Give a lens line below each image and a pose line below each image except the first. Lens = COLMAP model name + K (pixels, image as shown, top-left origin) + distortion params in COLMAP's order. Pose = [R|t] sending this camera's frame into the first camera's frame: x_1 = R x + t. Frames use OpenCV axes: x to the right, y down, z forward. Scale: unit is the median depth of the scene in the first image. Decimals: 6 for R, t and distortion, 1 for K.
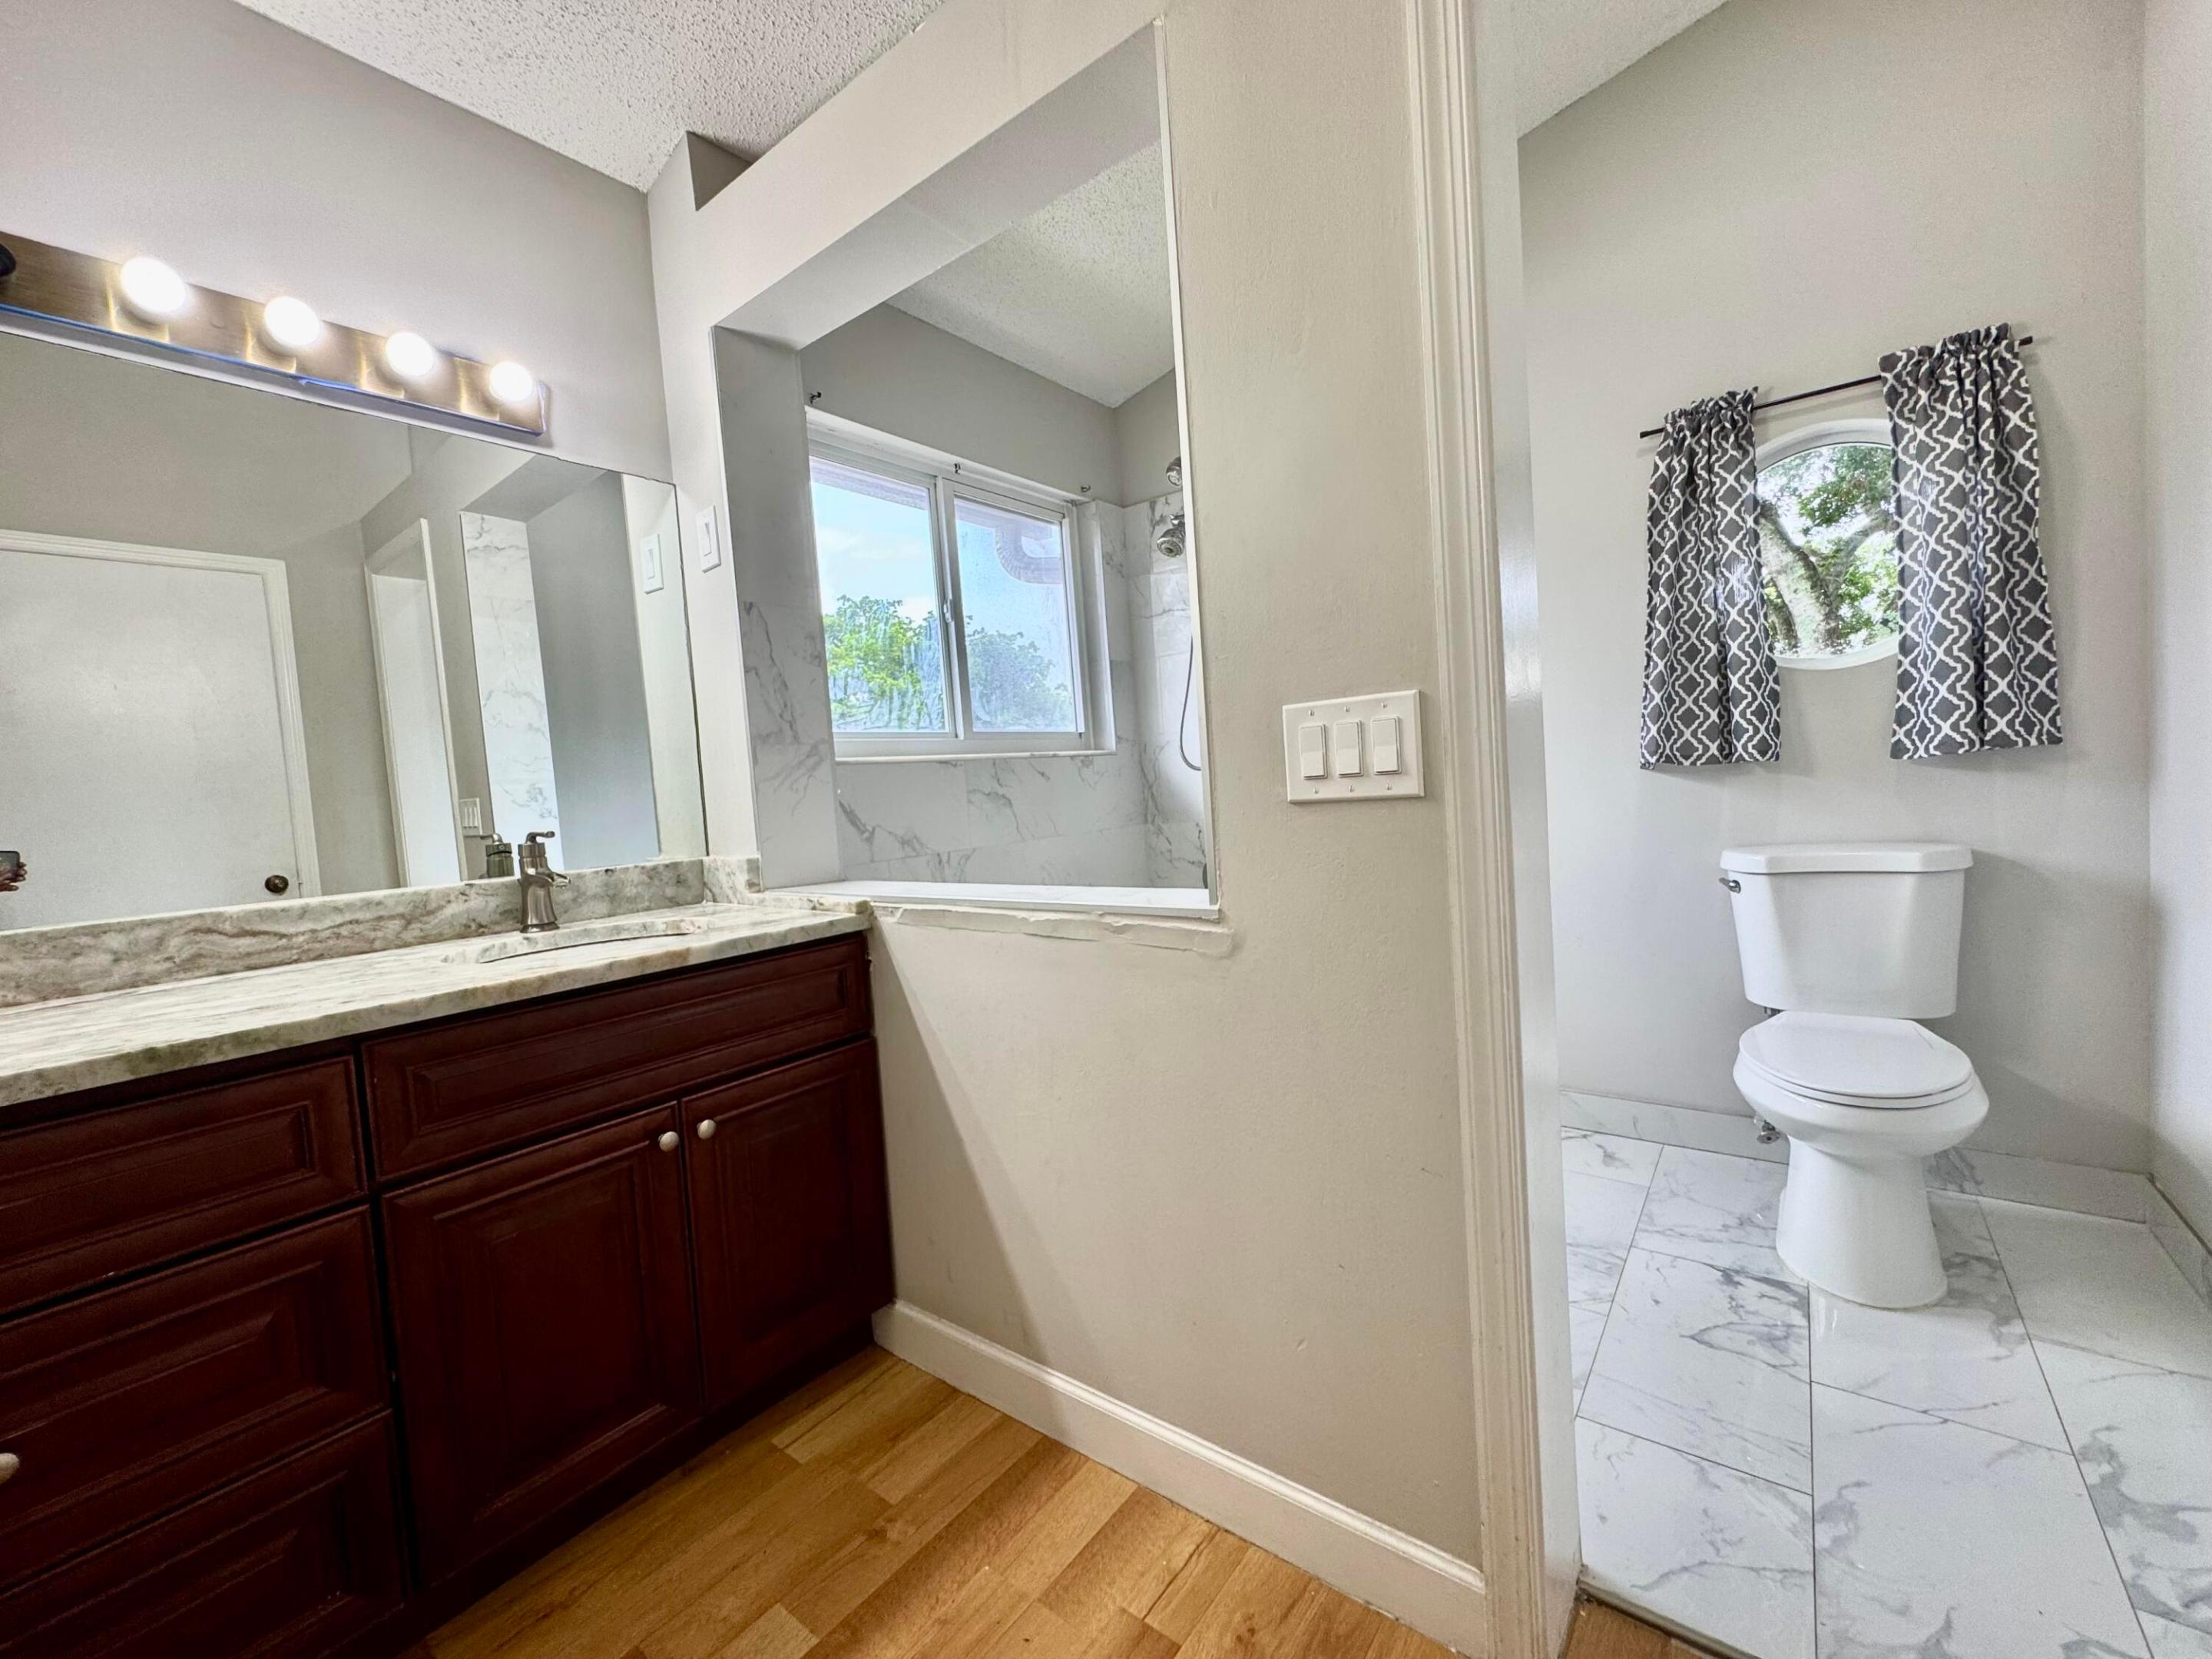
lens RADIAL K [[898.8, 0, 1110.2], [0, 898.8, 831.2], [0, 0, 1]] dist [-0.001997, 0.000905]
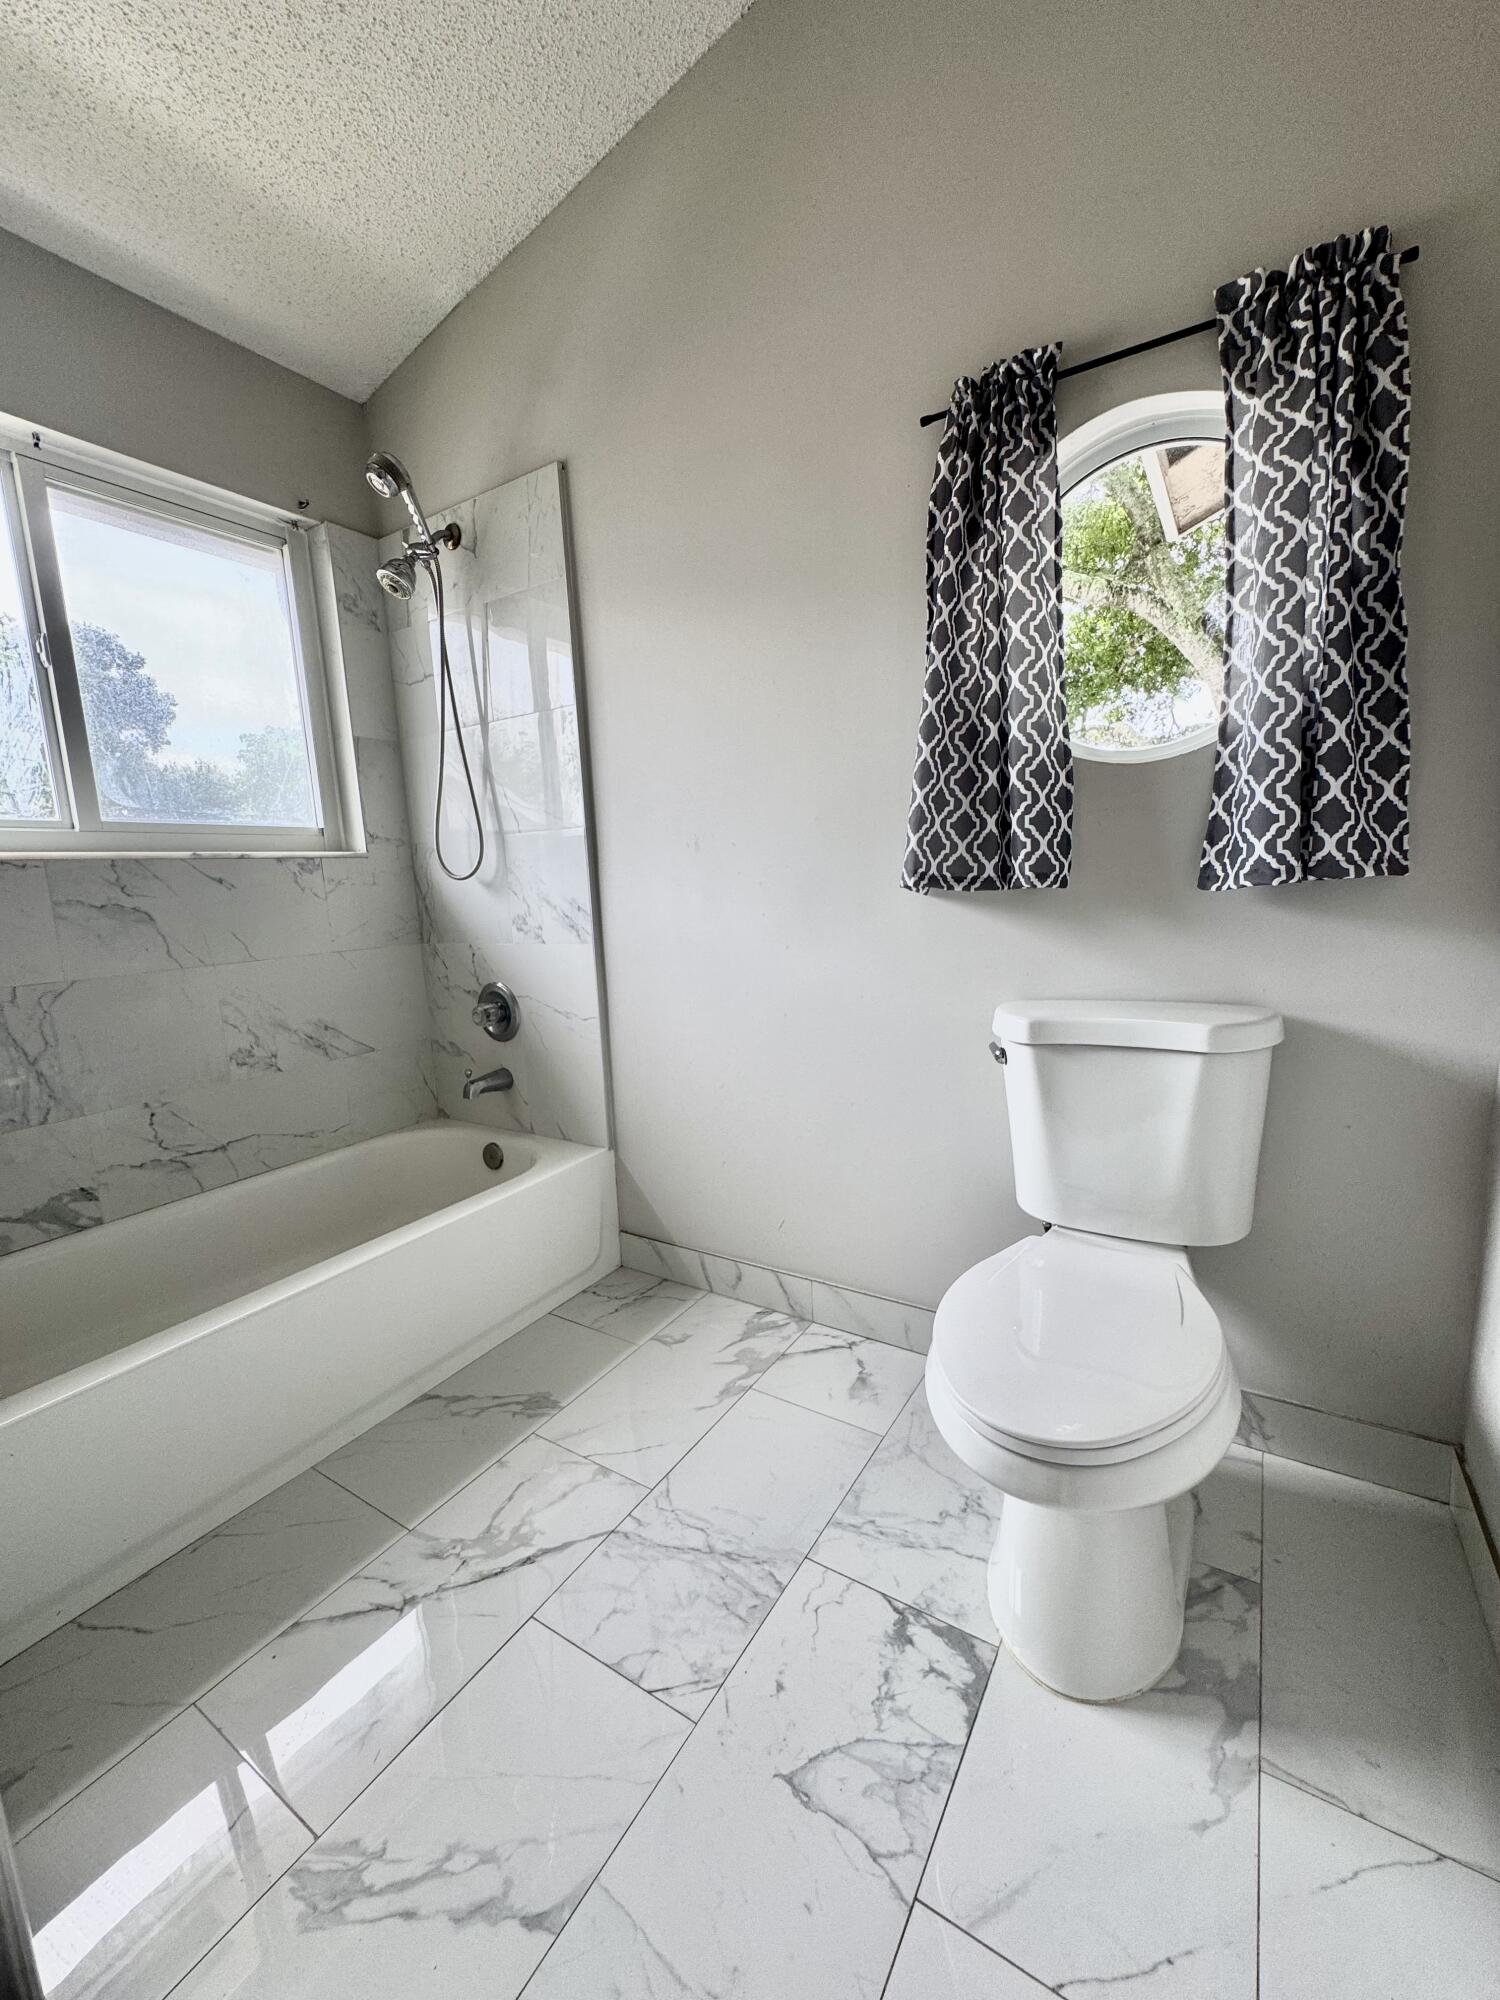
lens RADIAL K [[812.6, 0, 751.4], [0, 812.6, 1002.8], [0, 0, 1]] dist [-0.001997, 0.000905]
pose [[0.995295, 0.007939, 0.096565, 0.484882], [-0.016620, 0.995855, 0.089429, -0.045408], [-0.095455, -0.090613, 0.991301, 0.405288]]
